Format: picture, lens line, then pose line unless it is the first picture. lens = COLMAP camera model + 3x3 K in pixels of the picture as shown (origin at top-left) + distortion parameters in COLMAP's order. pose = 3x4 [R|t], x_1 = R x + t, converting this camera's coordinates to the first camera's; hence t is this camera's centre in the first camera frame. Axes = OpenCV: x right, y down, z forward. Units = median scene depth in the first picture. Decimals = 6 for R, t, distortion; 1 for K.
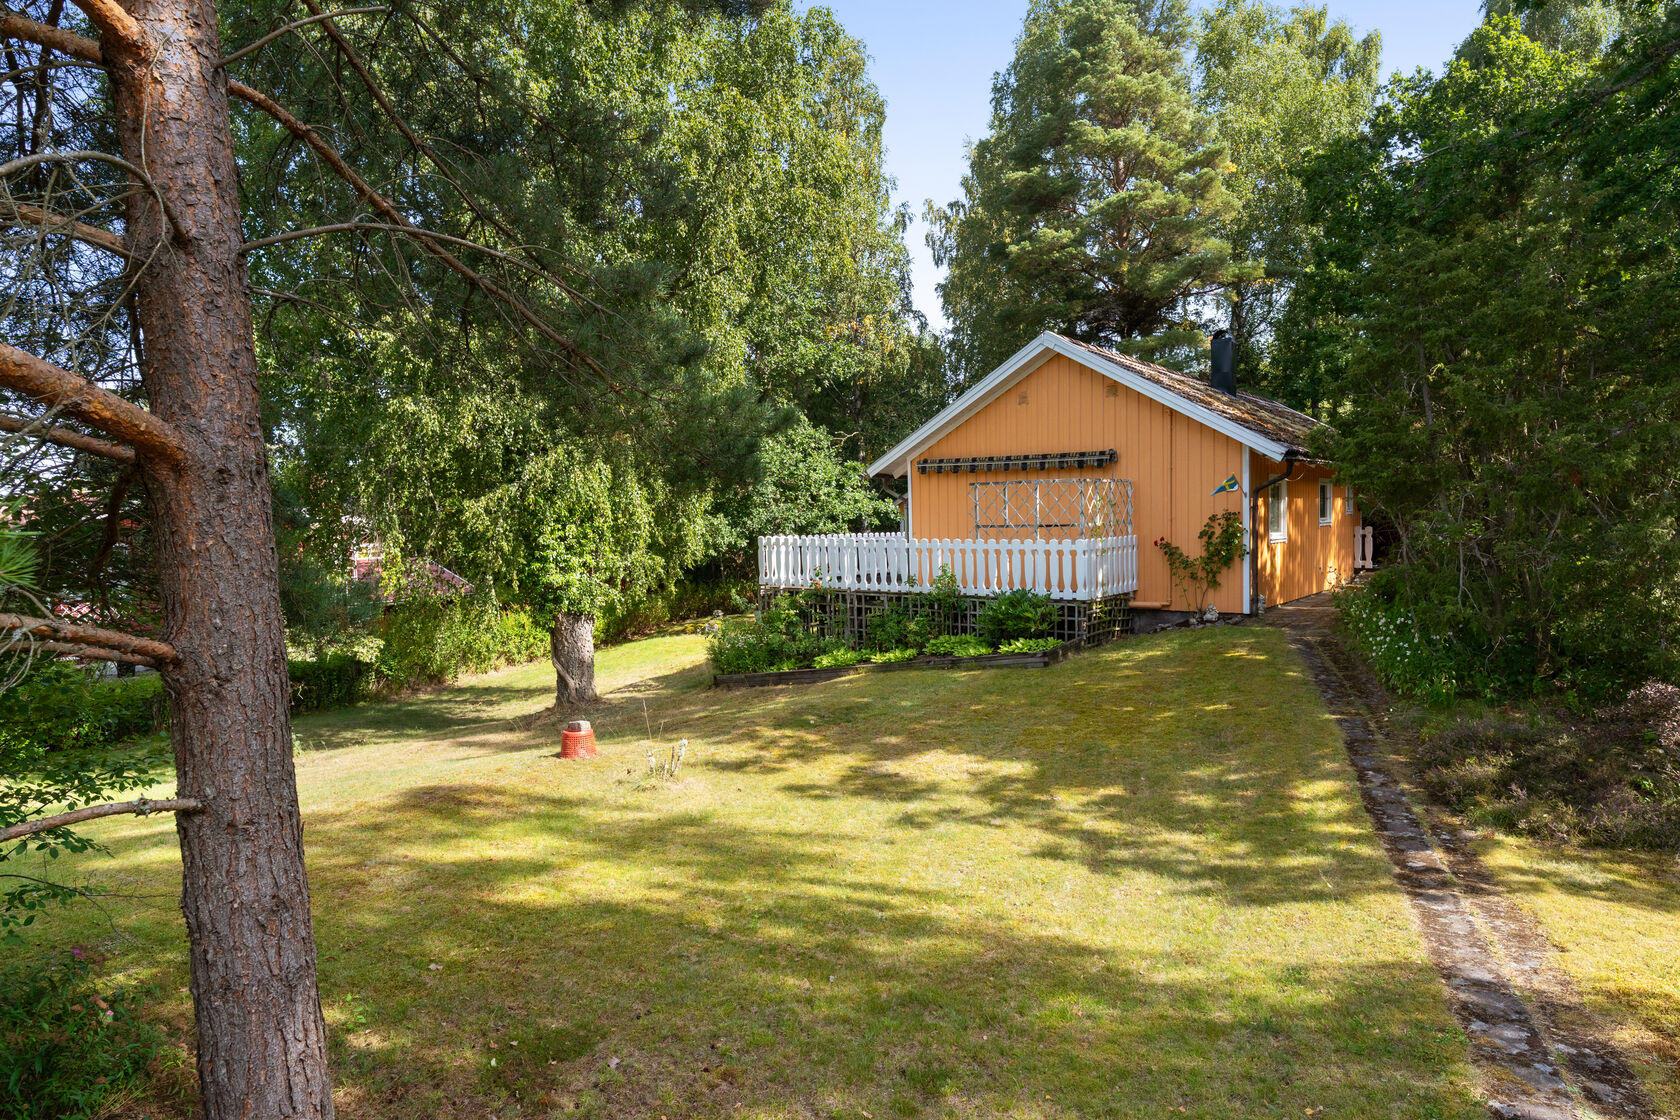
lens RADIAL K [[974.9, 0, 838.4], [0, 974.9, 559.3], [0, 0, 1]] dist [-0.007840, -0.001341]
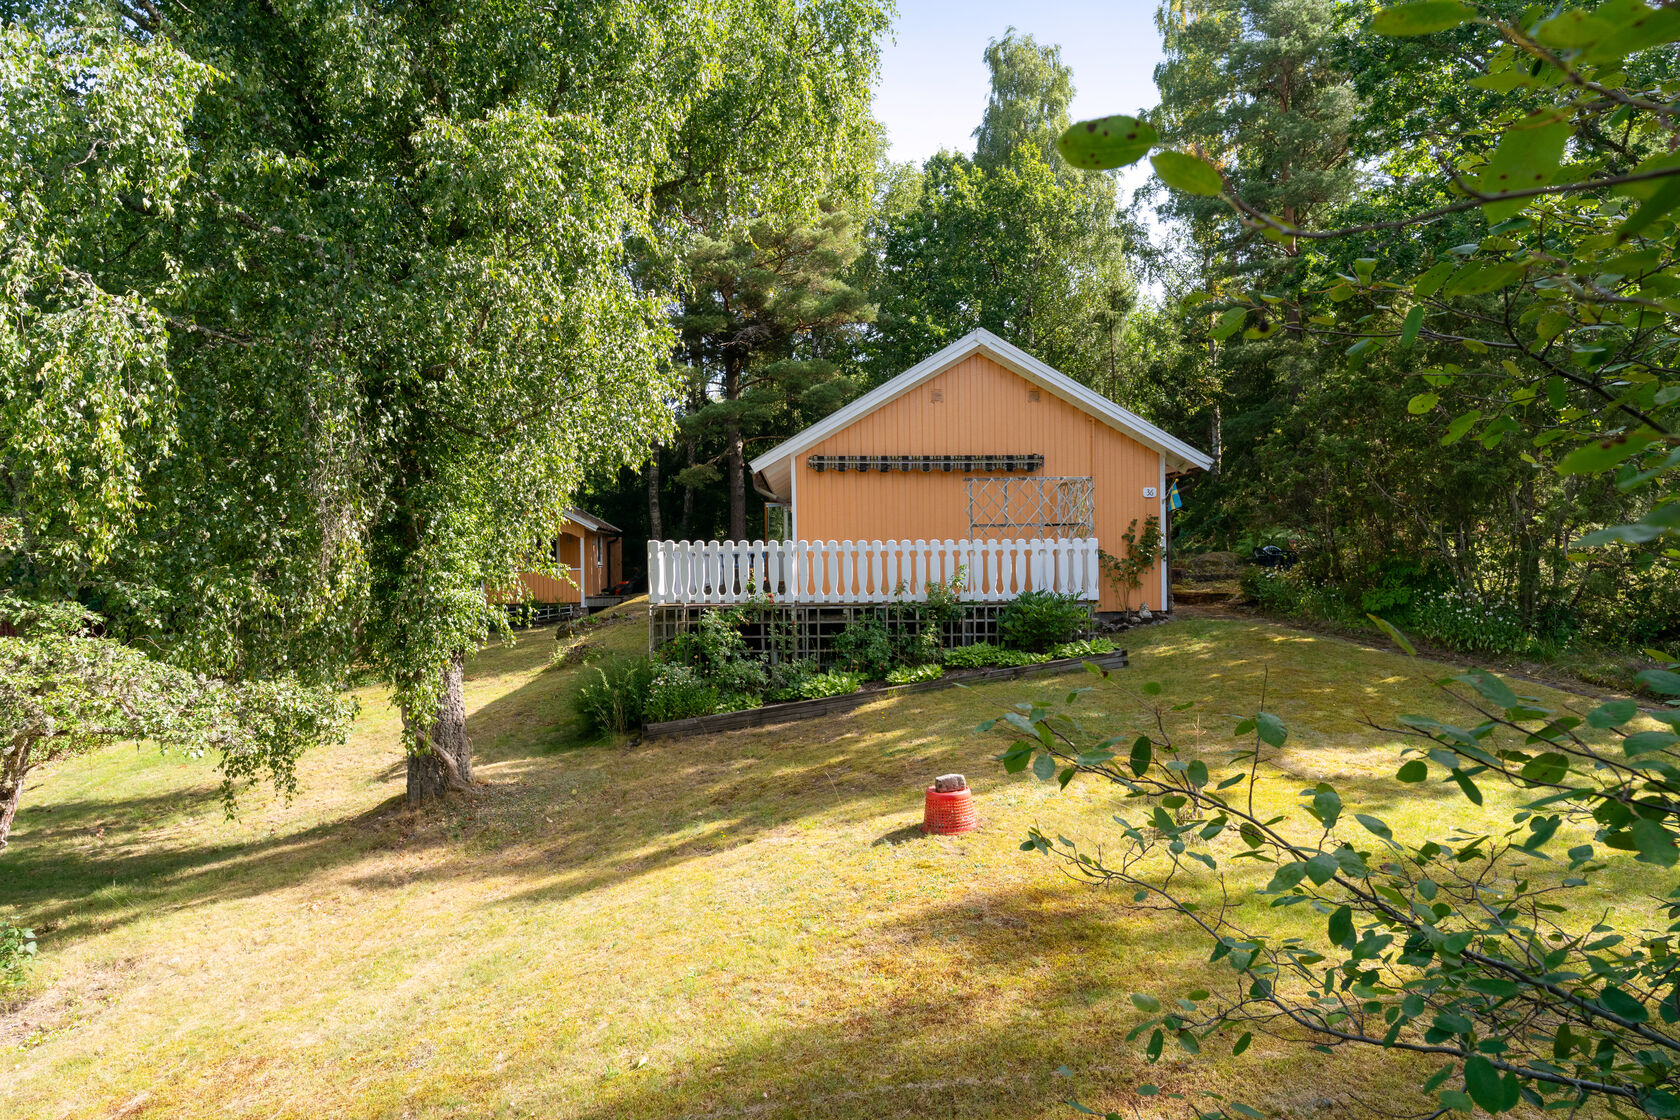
lens RADIAL K [[974.9, 0, 837.0], [0, 974.9, 560.8], [0, 0, 1]] dist [-0.007840, -0.001341]
pose [[0.806016, -0.002821, 0.591887, -0.484277], [0.024629, 0.999282, -0.028776, 0.021270], [-0.591381, 0.037772, 0.805507, 0.322712]]
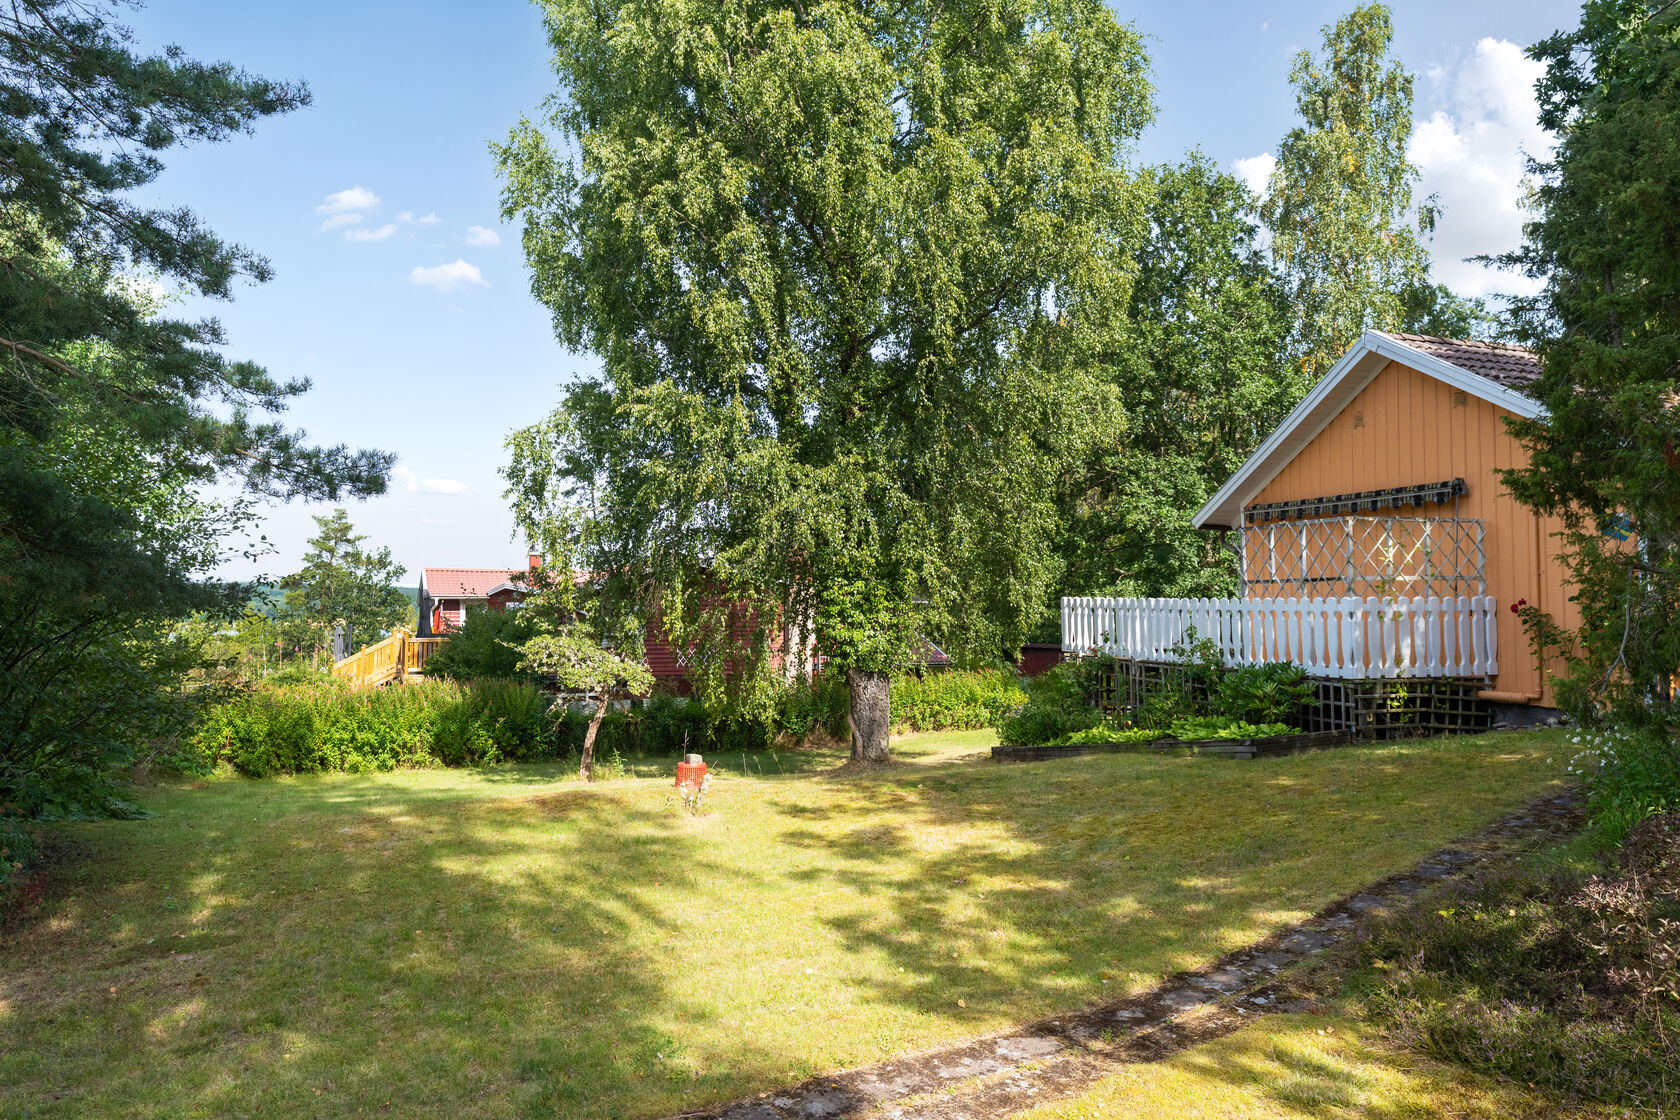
lens RADIAL K [[1064.4, 0, 838.5], [0, 1064.4, 557.7], [0, 0, 1]] dist [0.001608, 0.001664]
pose [[0.811962, -0.007619, -0.583661, 0.371778], [-0.043005, 0.996416, -0.072834, 0.023604], [0.582124, 0.084239, 0.808725, 0.096163]]
